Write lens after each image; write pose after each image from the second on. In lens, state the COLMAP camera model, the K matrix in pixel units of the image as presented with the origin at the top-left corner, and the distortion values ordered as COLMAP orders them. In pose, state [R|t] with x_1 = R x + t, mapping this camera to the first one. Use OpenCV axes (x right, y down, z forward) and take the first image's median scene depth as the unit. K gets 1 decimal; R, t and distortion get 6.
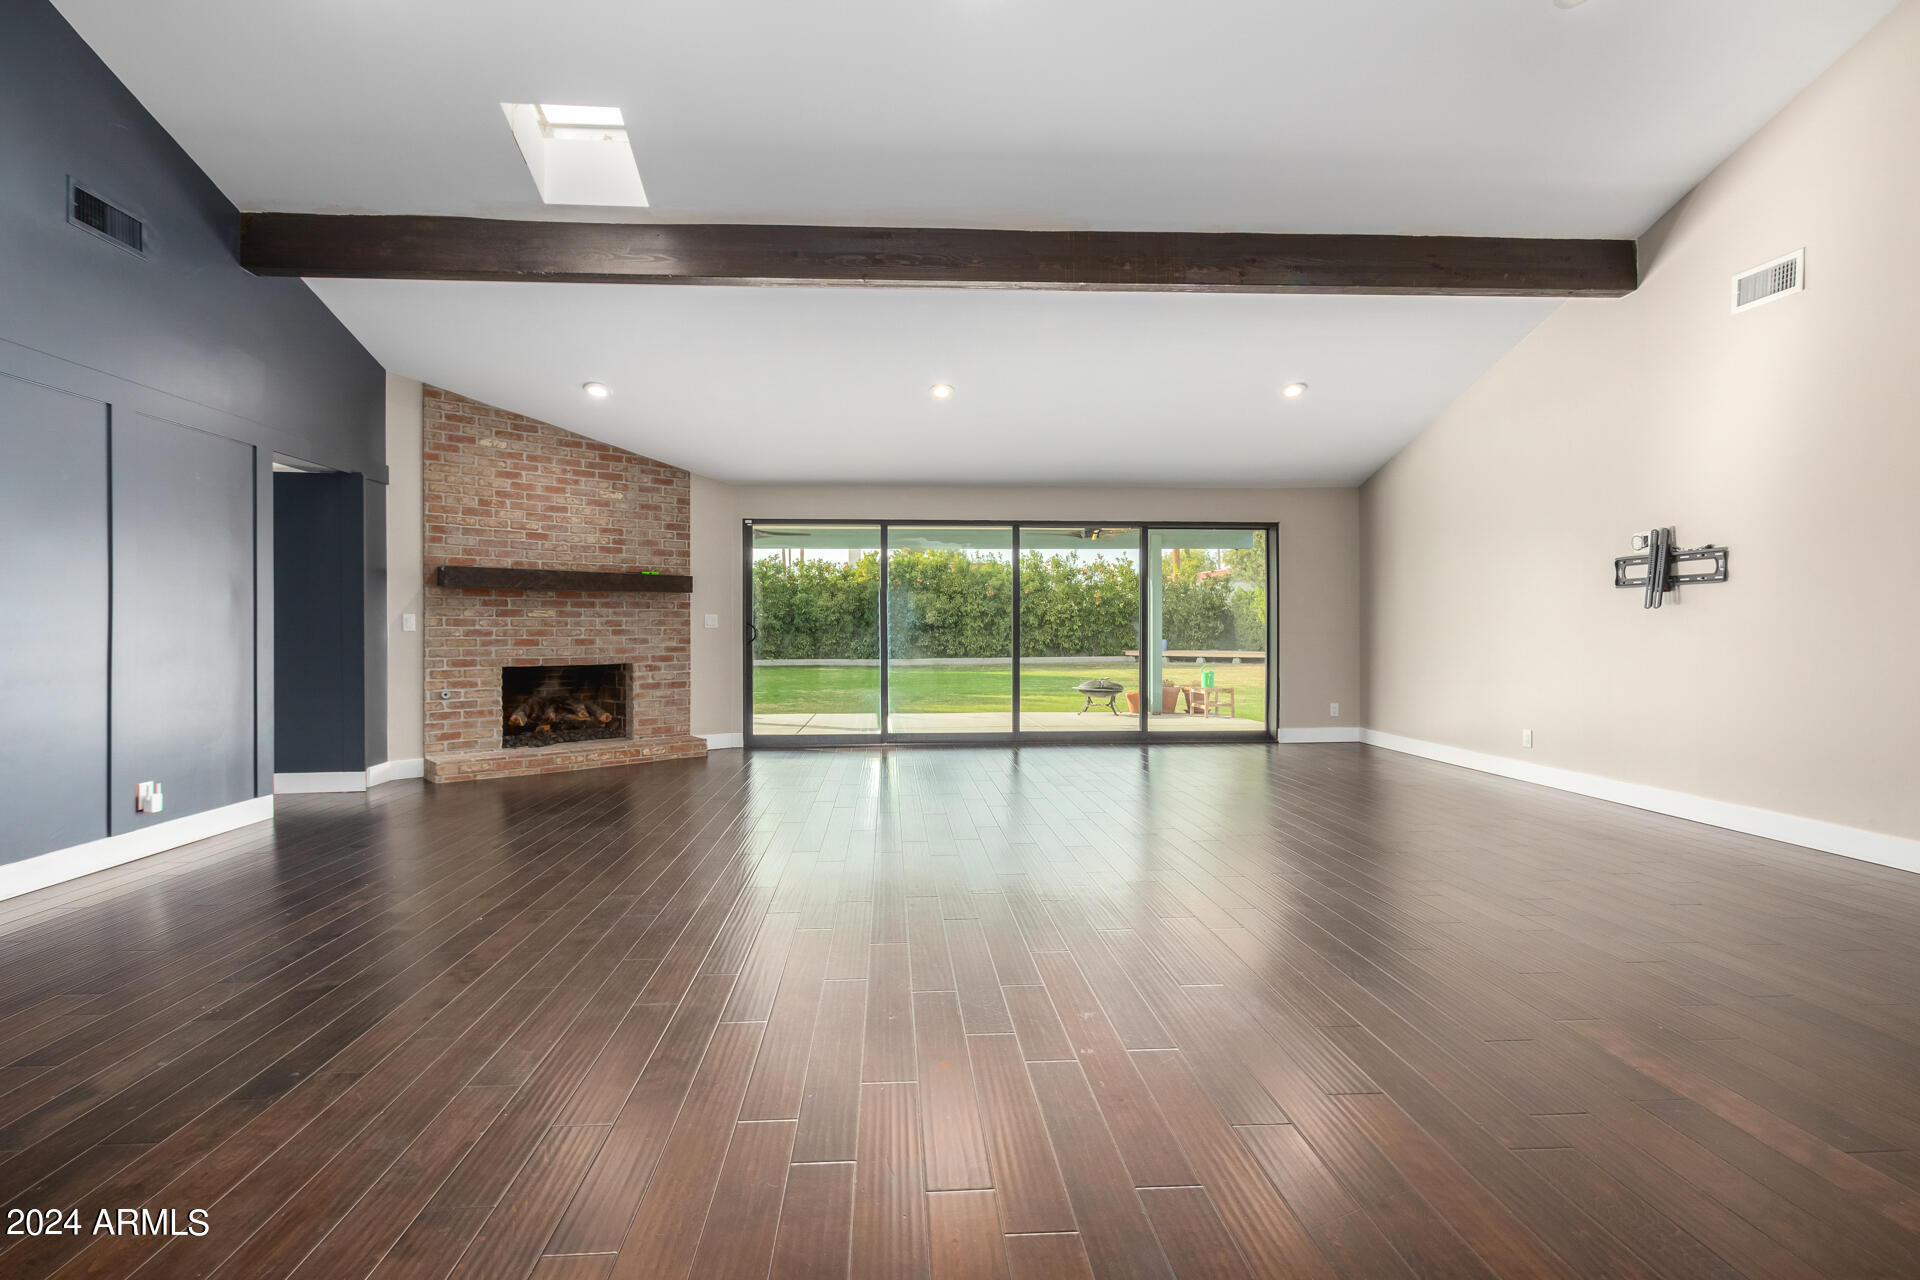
lens RADIAL K [[926.9, 0, 927.6], [0, 926.9, 631.5], [0, 0, 1]] dist [0.002493, 0.000026]
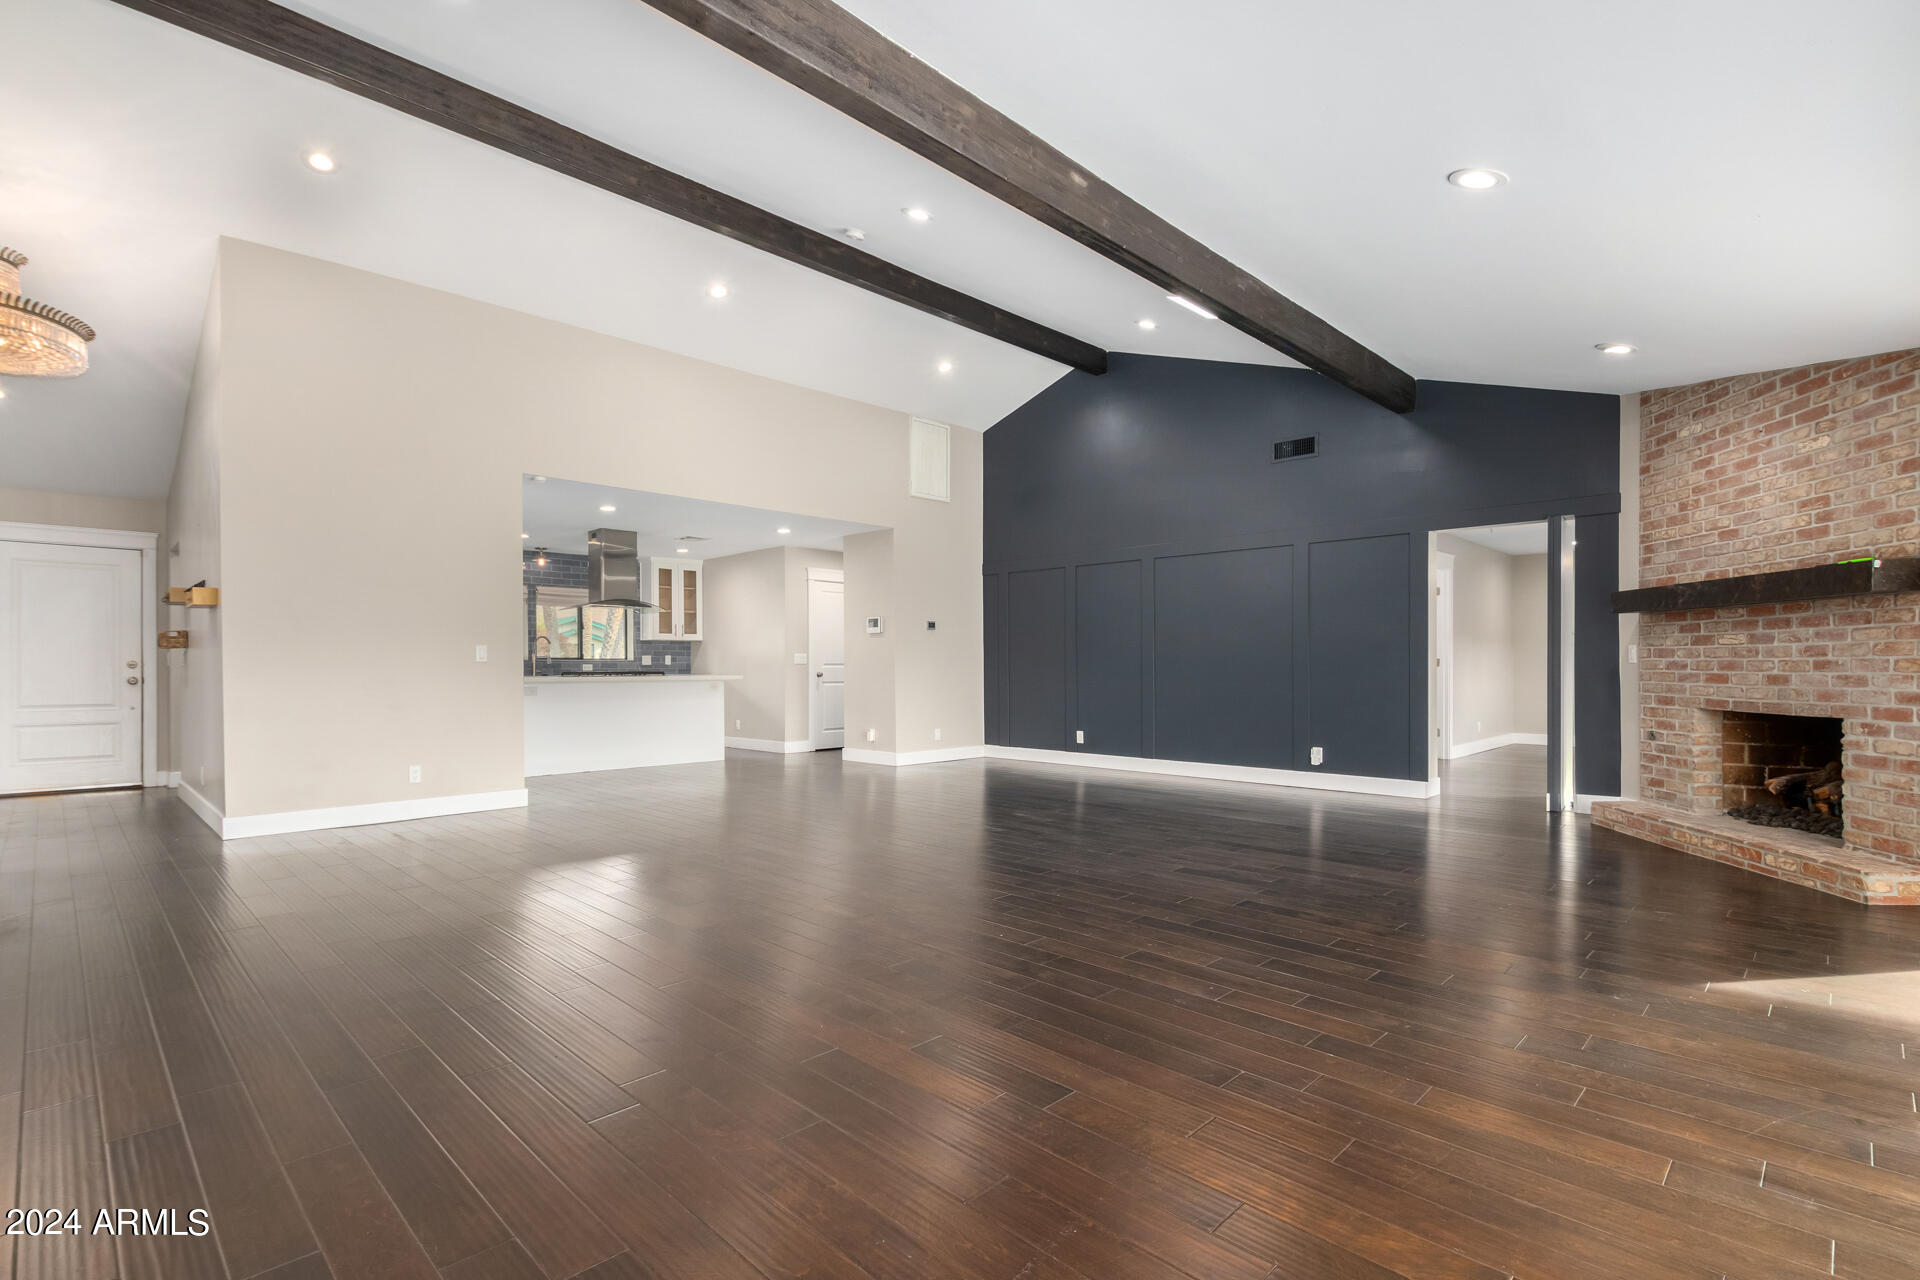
lens RADIAL K [[898.7, 0, 956.6], [0, 898.7, 665.3], [0, 0, 1]] dist [-0.000989, -0.000484]
pose [[-0.736155, 0.004457, -0.676798, 0.510532], [0.002387, 0.999989, 0.003989, -0.003155], [0.676808, 0.001321, -0.736158, 1.101409]]
